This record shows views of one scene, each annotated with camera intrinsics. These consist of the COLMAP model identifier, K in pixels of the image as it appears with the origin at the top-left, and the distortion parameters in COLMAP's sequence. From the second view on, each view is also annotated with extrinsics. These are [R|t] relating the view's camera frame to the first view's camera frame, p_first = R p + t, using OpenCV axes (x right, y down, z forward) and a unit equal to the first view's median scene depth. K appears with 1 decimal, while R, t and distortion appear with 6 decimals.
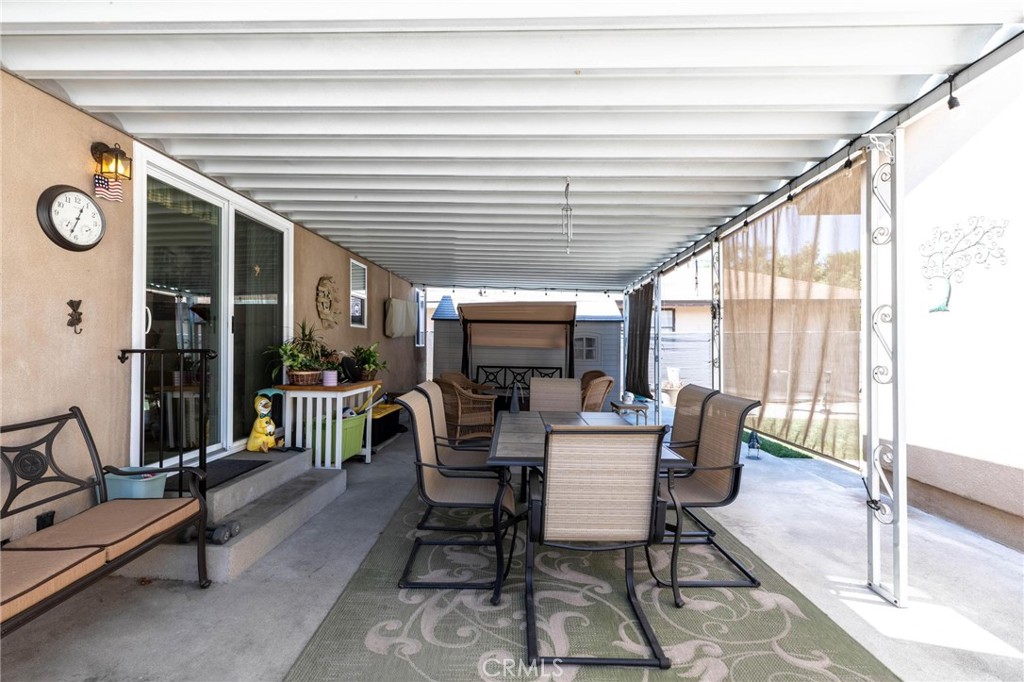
lens RADIAL K [[469.7, 0, 509.4], [0, 469.7, 341.8], [0, 0, 1]] dist [0.001484, 0.000244]
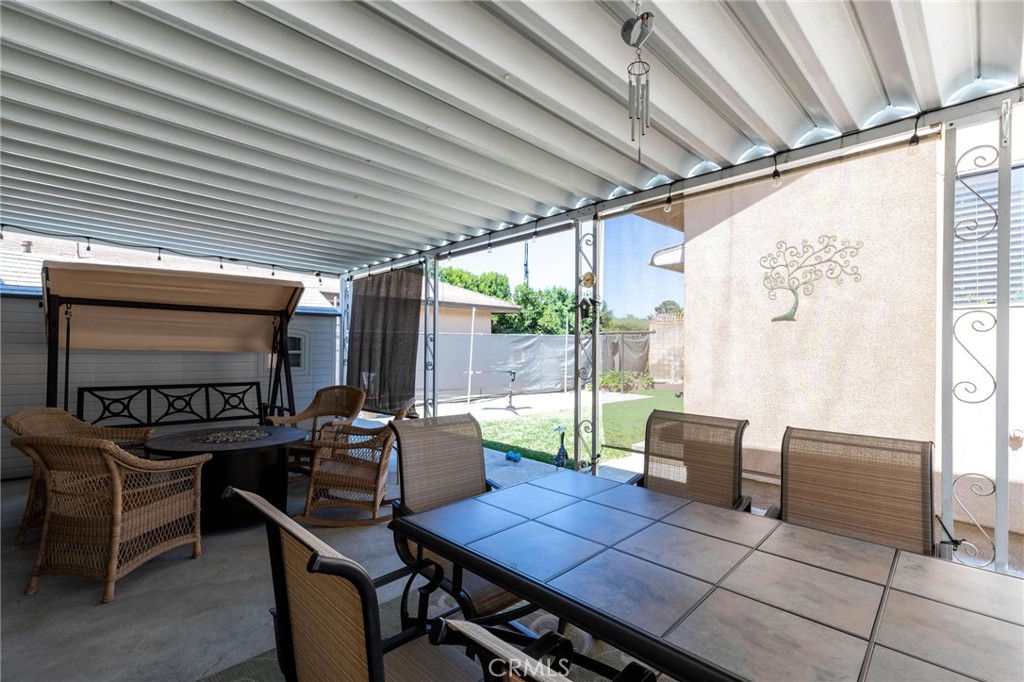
lens RADIAL K [[469.7, 0, 517.4], [0, 469.7, 343.8], [0, 0, 1]] dist [0.001484, 0.000244]
pose [[0.685837, 0.004570, 0.727741, -0.117342], [-0.009715, 0.999949, 0.002875, -0.003857], [-0.727690, -0.009042, 0.685847, 0.297551]]
